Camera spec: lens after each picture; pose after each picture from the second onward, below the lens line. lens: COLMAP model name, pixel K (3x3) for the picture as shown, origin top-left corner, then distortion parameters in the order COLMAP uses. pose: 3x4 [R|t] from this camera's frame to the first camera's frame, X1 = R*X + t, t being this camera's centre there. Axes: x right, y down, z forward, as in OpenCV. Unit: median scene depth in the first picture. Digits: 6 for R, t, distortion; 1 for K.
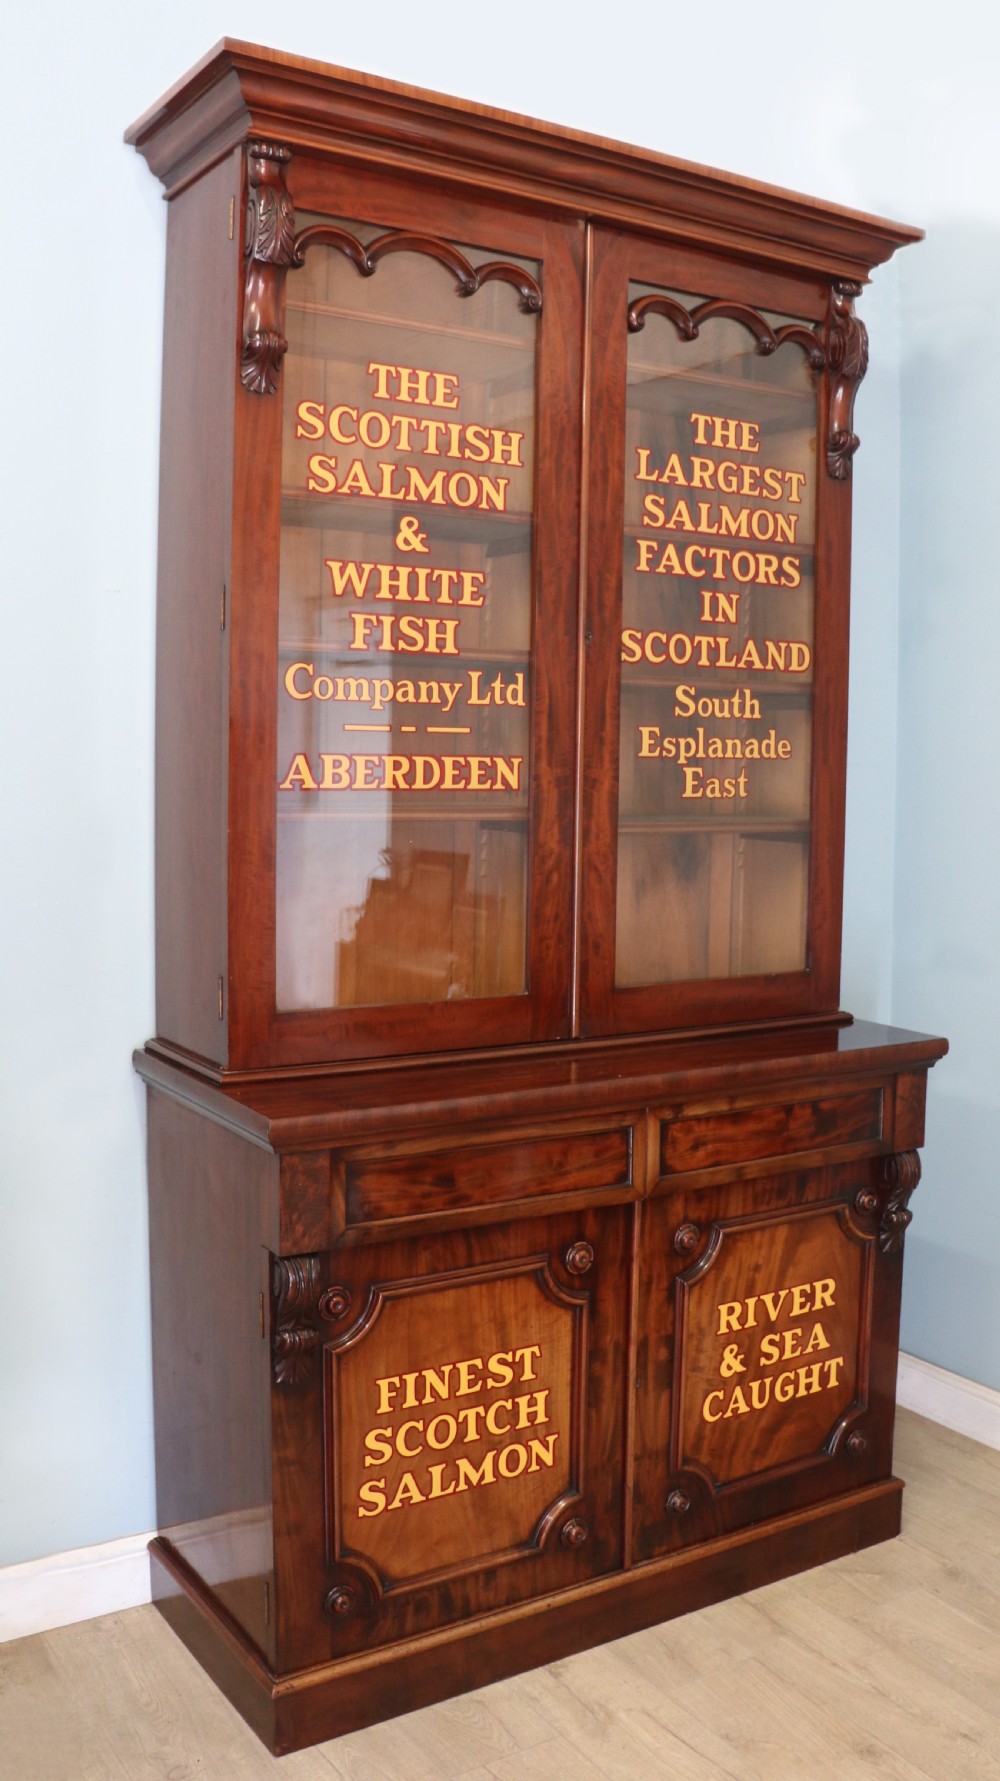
lens RADIAL K [[1558.5, 0, 532.8], [0, 1558.5, 865.4], [0, 0, 1]] dist [-0.177216, 0.104843]
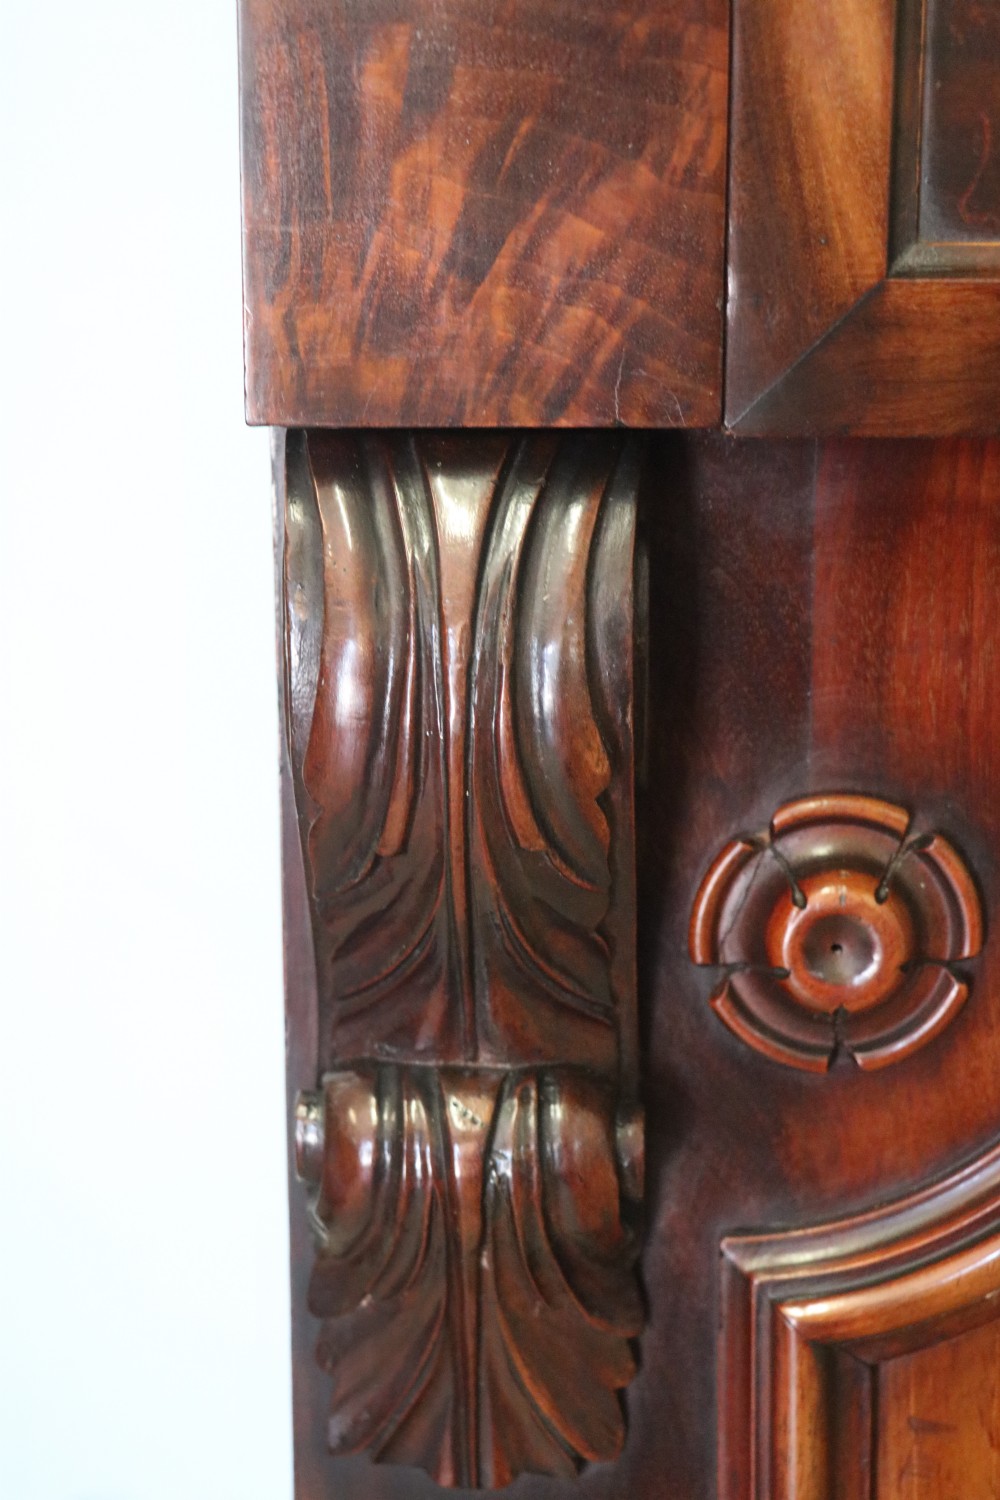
lens RADIAL K [[3117.6, 0, 488.2], [0, 3117.6, 763.9], [0, 0, 1]] dist [0.120753, 0.000000]
pose [[0.811811, 0.124746, -0.570440, -0.008593], [-0.024885, 0.983417, 0.179643, 0.195066], [0.583390, -0.131641, 0.801453, 0.670381]]
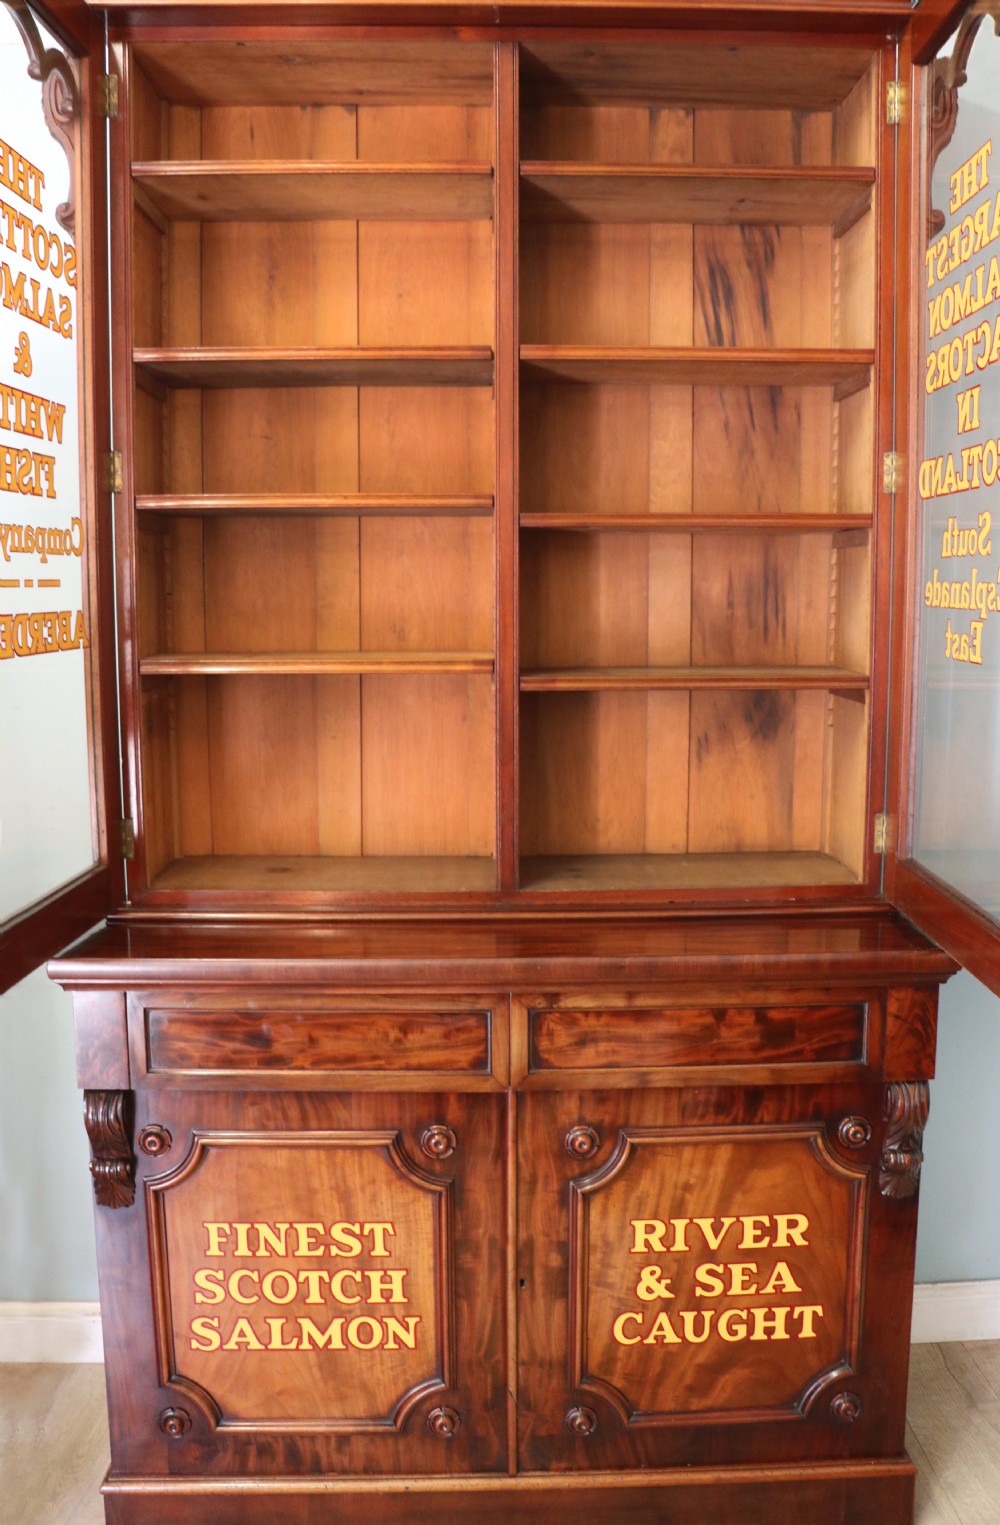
lens RADIAL K [[1277.0, 0, 515.8], [0, 1277.0, 749.4], [0, 0, 1]] dist [-0.180428, 0.124850]
pose [[0.859876, 0.036188, -0.509218, 0.423792], [-0.019233, 0.999073, 0.038522, -0.012436], [0.510140, -0.023330, 0.859775, 0.353271]]
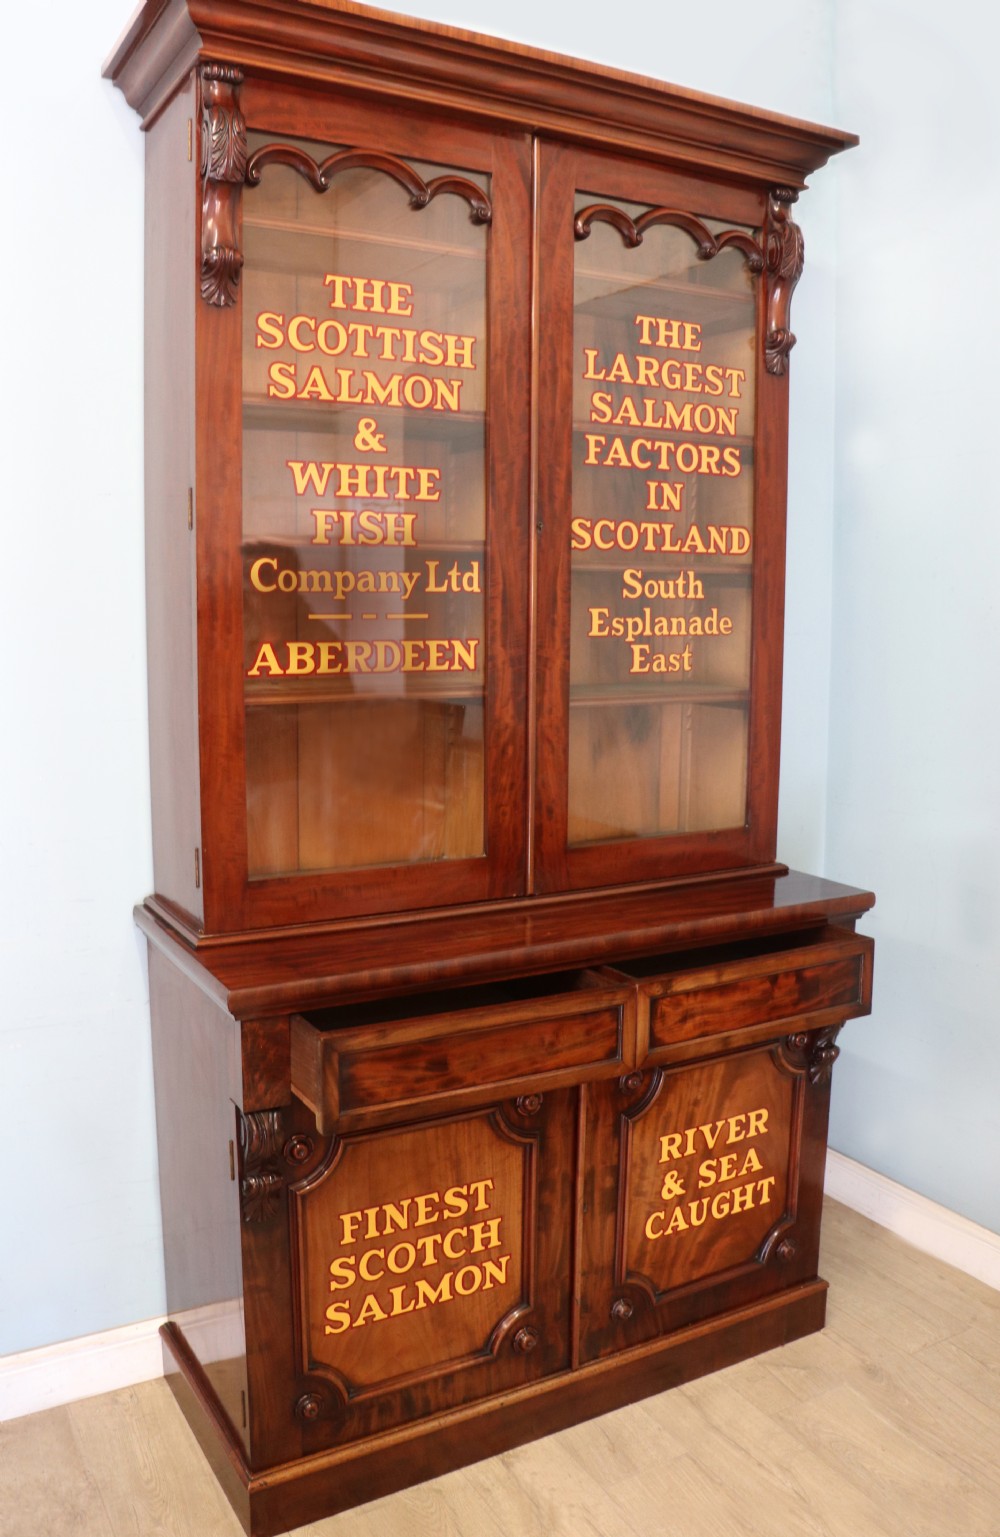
lens RADIAL K [[1218.8, 0, 449.2], [0, 1218.8, 761.9], [0, 0, 1]] dist [-0.175366, 0.110429]
pose [[0.996623, -0.003283, -0.082042, 0.041707], [0.008084, 0.998269, 0.058254, -0.033781], [0.081708, -0.058720, 0.994925, 0.150537]]
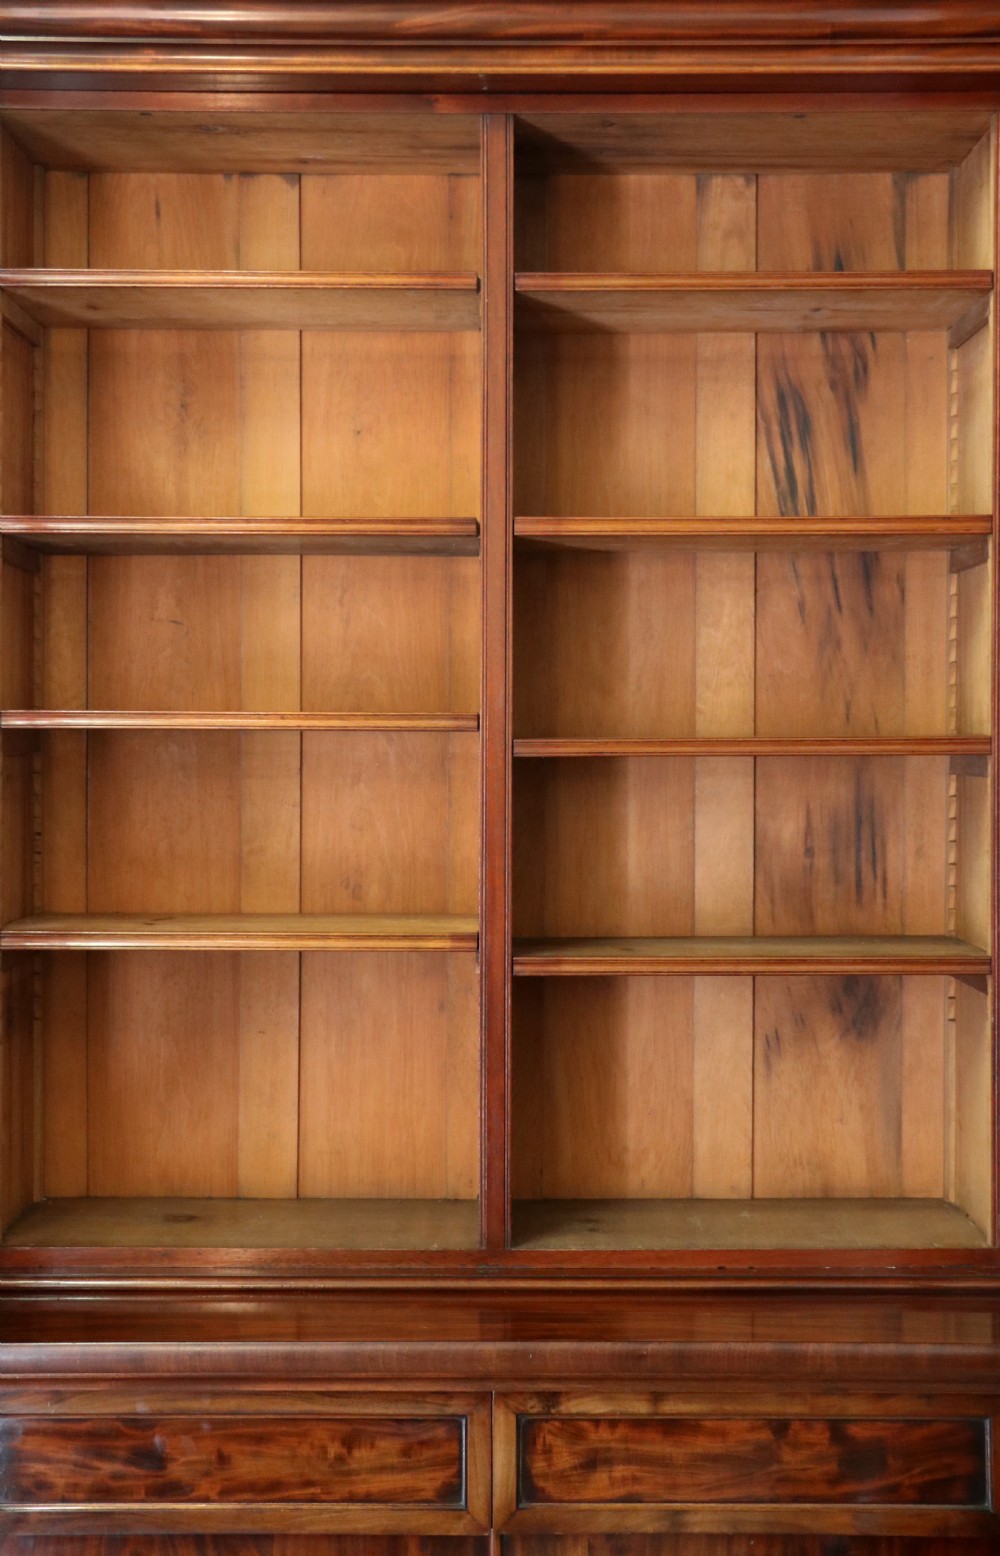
lens RADIAL K [[2104.1, 0, 505.0], [0, 2104.1, 760.1], [0, 0, 1]] dist [0.022806, 0.000000]
pose [[0.846129, -0.021730, -0.532535, 0.536755], [-0.024332, 0.996552, -0.079325, -0.039667], [0.532423, 0.080076, 0.842683, 0.208550]]
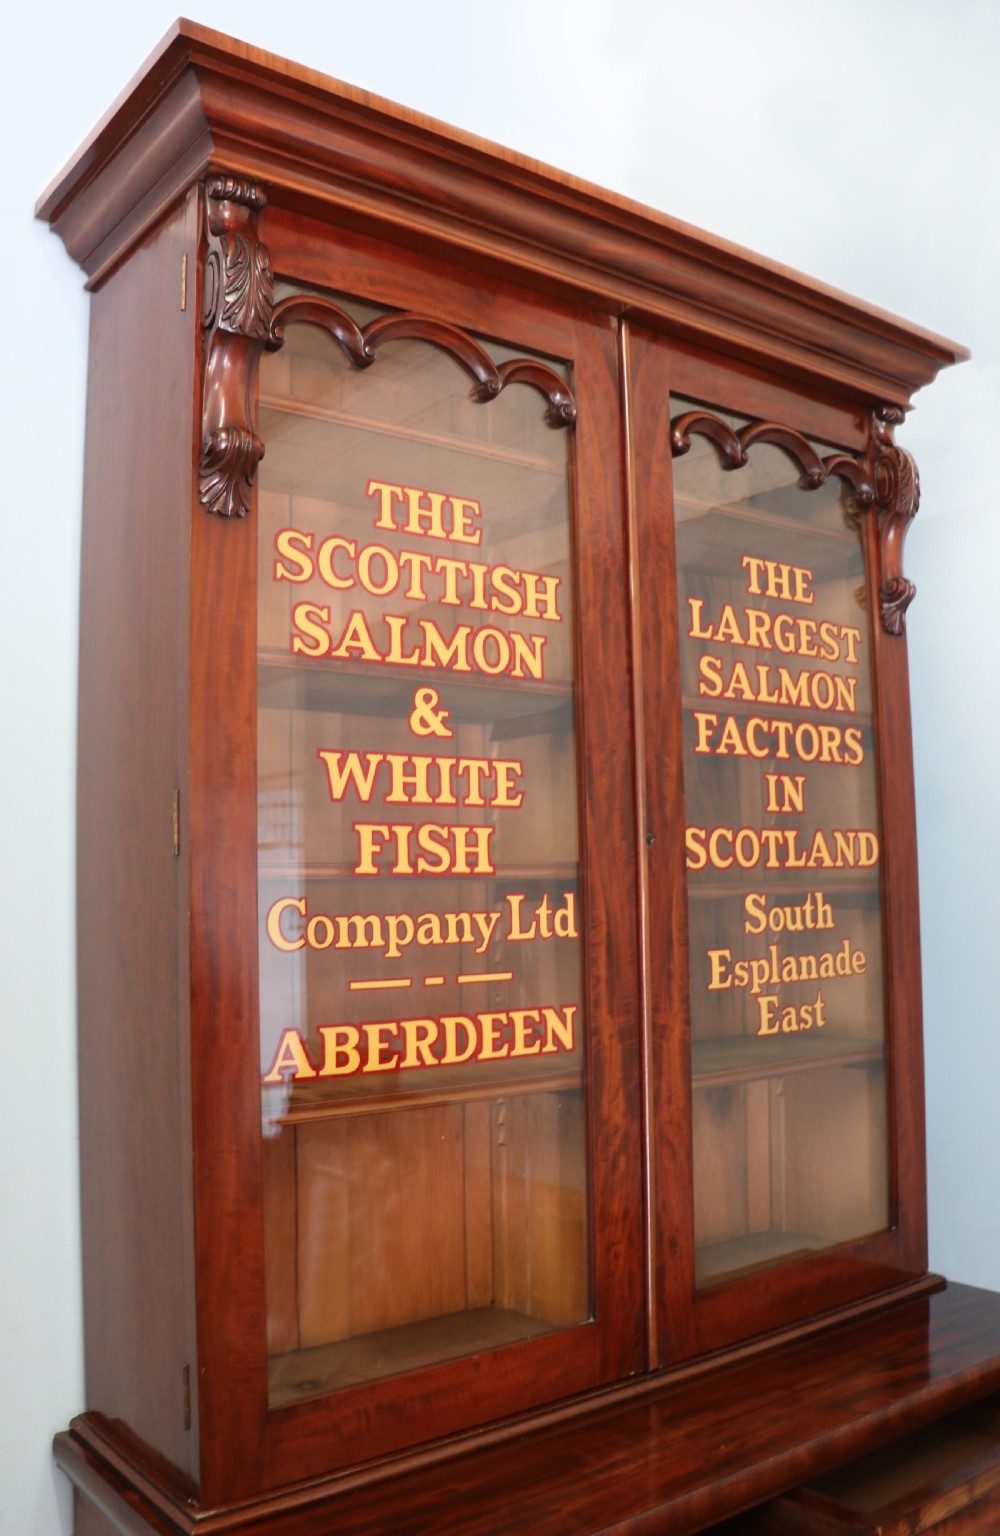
lens RADIAL K [[1306.8, 0, 458.5], [0, 1306.8, 791.9], [0, 0, 1]] dist [-0.175808, 0.122163]
pose [[0.996946, -0.030316, 0.071971, -0.103527], [0.040815, 0.987963, -0.149210, -0.079277], [-0.066581, 0.151692, 0.986183, 0.371621]]
